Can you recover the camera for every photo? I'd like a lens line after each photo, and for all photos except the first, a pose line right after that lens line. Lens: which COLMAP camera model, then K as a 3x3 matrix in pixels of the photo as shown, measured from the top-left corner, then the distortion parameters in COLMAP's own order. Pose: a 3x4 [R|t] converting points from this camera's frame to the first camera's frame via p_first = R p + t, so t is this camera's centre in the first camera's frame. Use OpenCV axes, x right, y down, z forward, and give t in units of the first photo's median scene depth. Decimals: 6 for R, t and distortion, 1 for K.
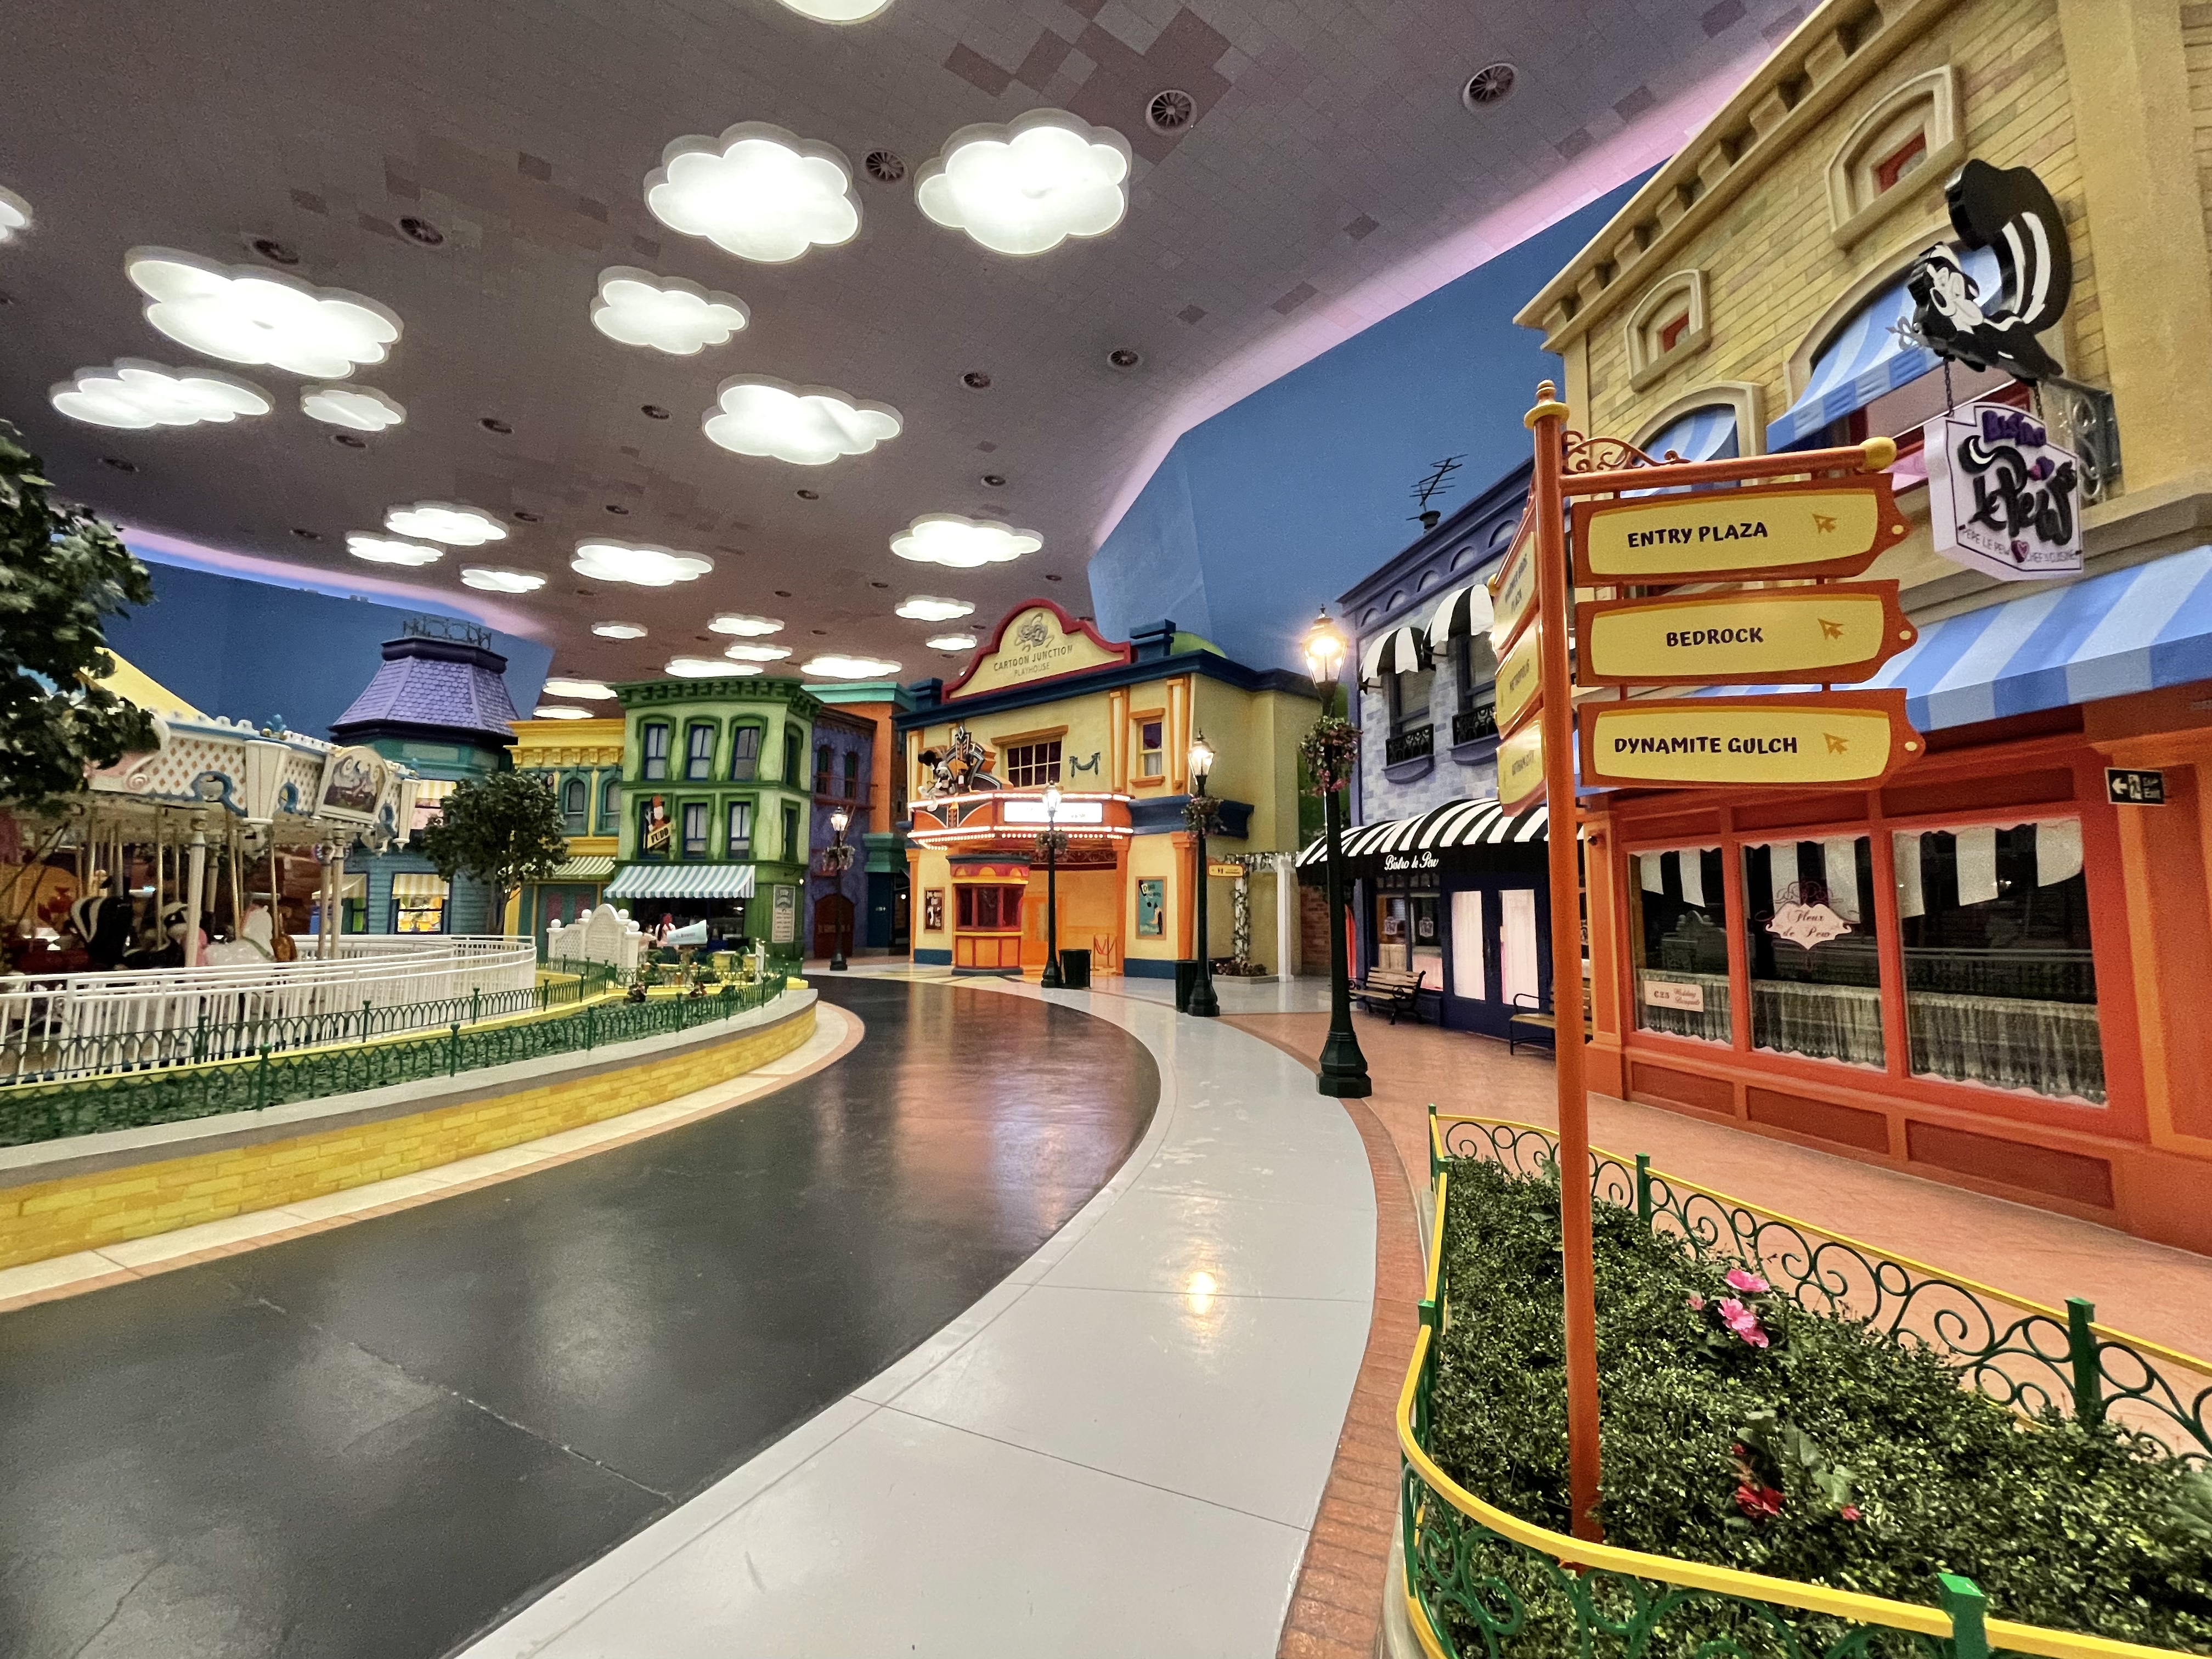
lens RADIAL K [[897.0, 0, 1109.3], [0, 897.0, 825.7], [0, 0, 1]] dist [-0.000205, -0.000177]
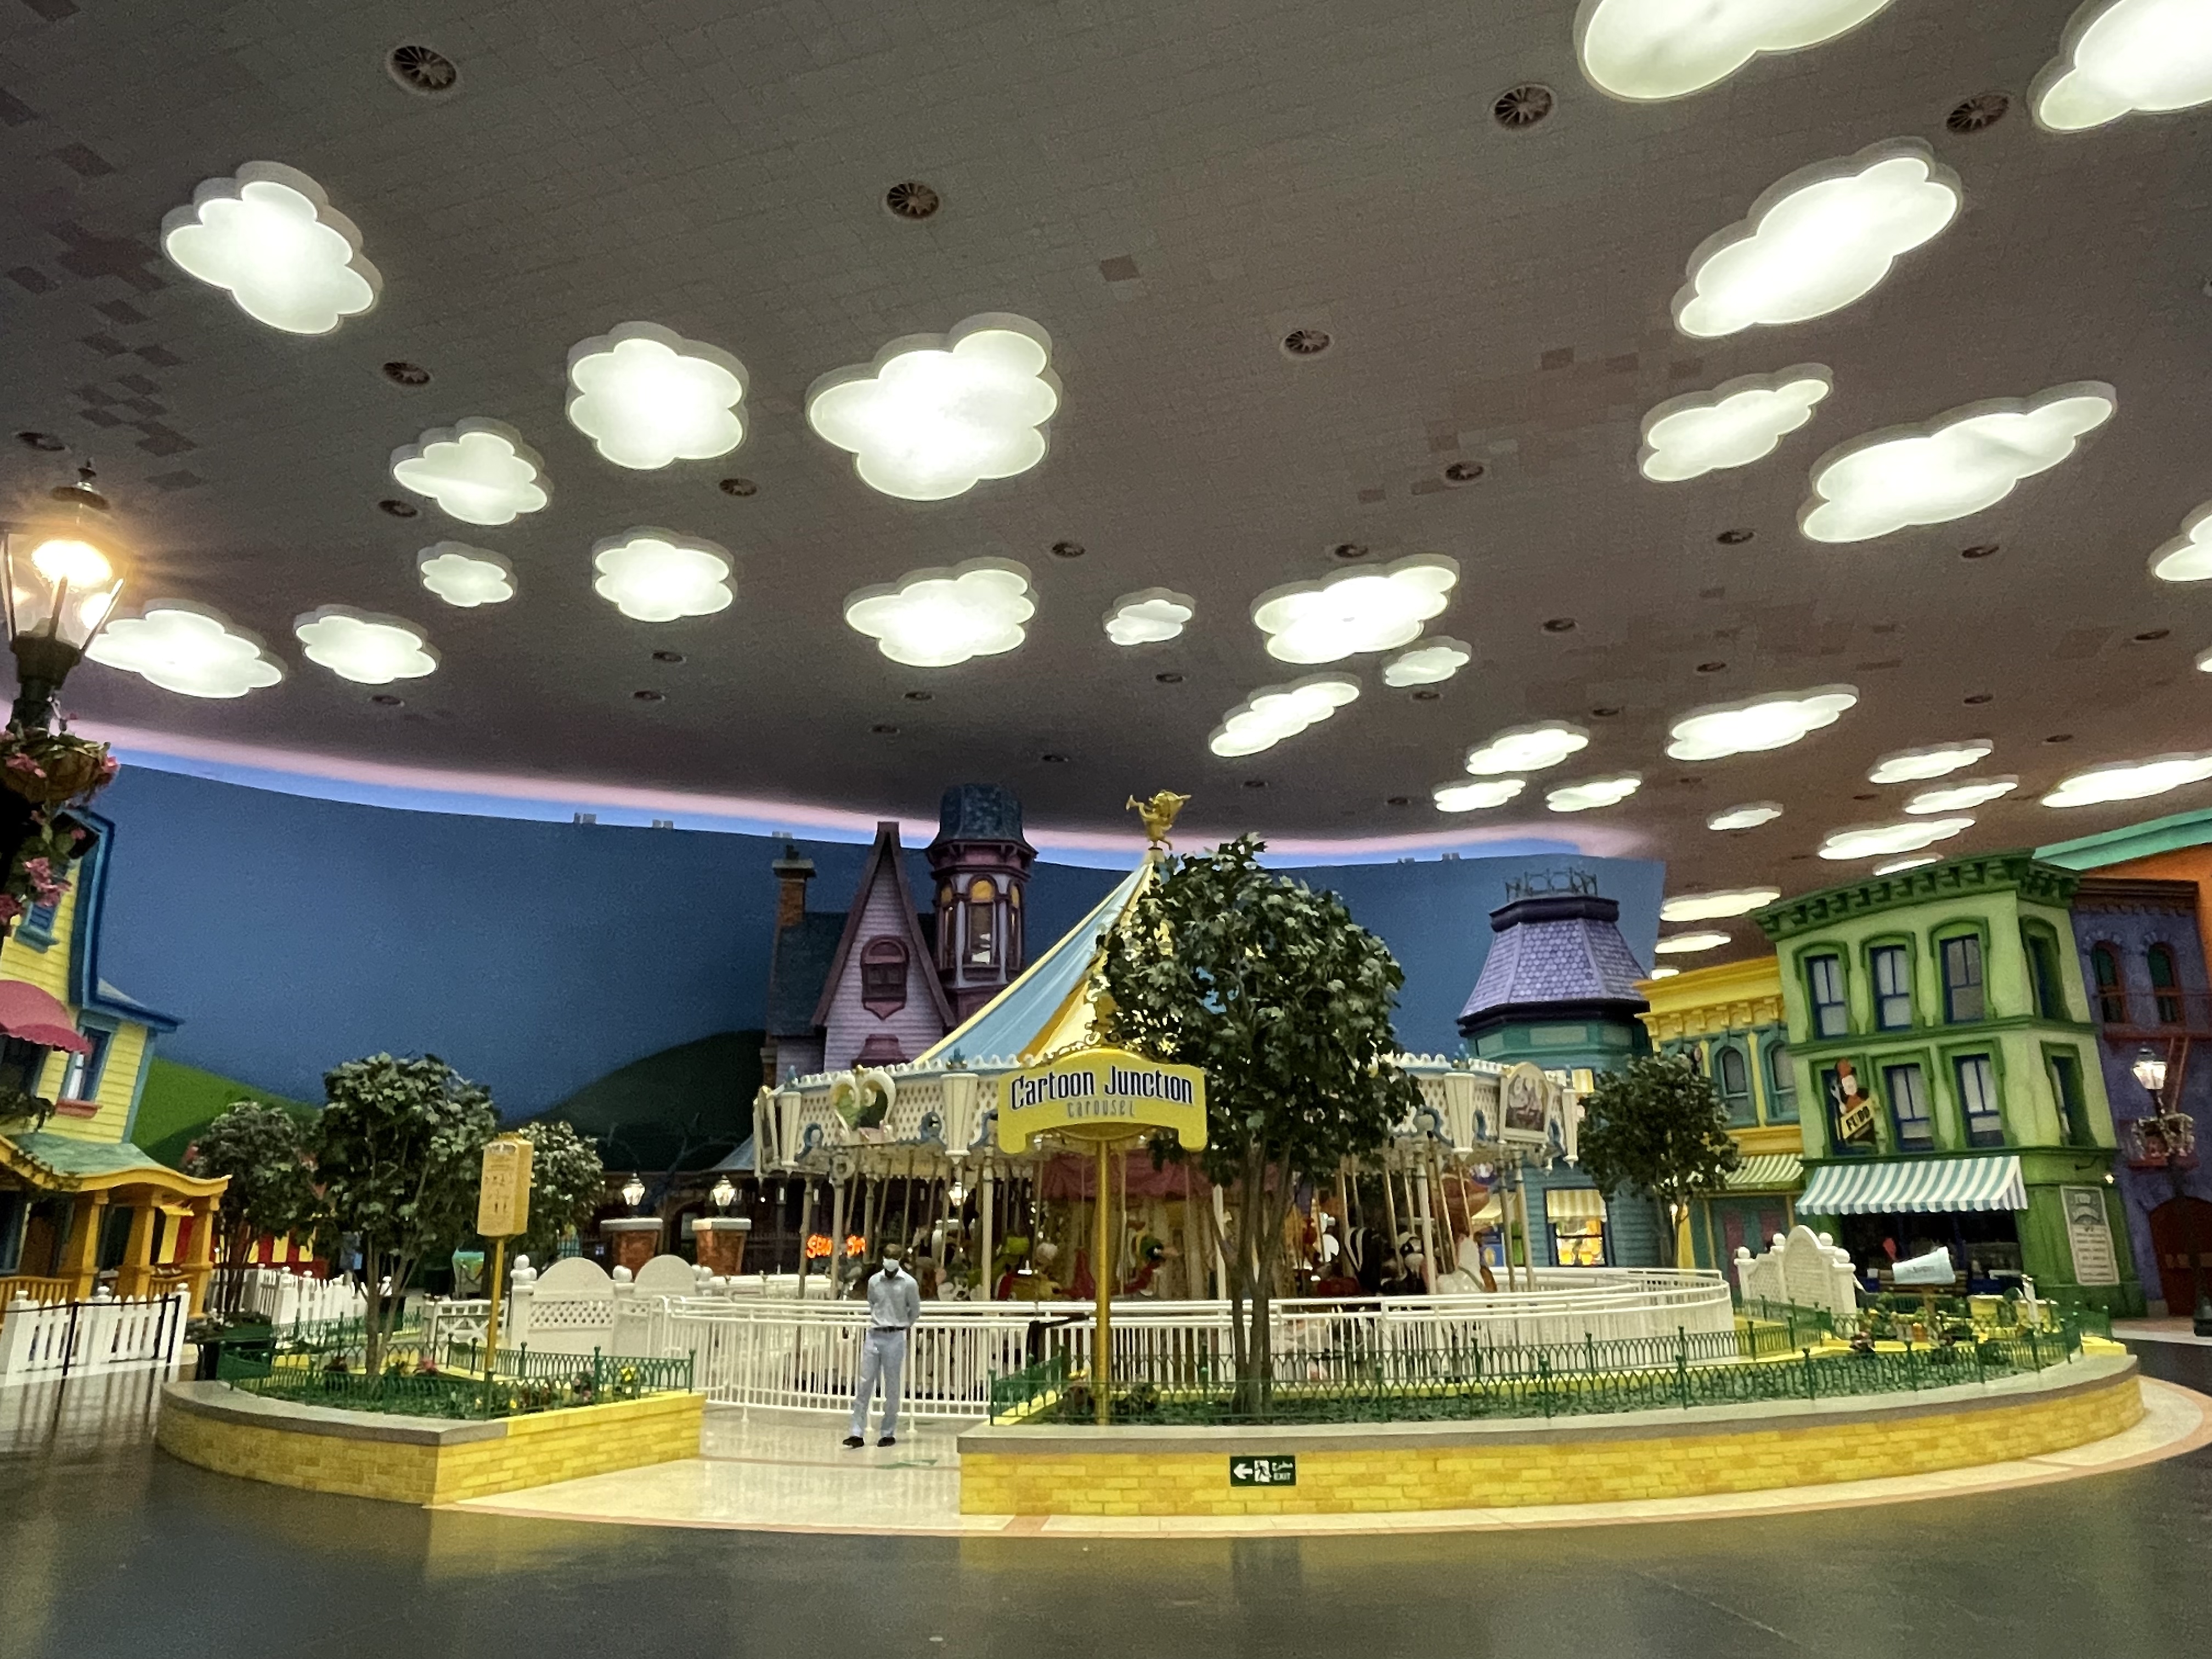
lens RADIAL K [[1440.1, 0, 1106.0], [0, 1440.1, 829.5], [0, 0, 1]] dist [-0.002712, -0.005637]
pose [[0.583765, -0.231459, -0.778232, 0.086775], [0.089670, 0.971021, -0.221535, -0.015530], [0.806956, 0.059540, 0.587603, -0.150948]]
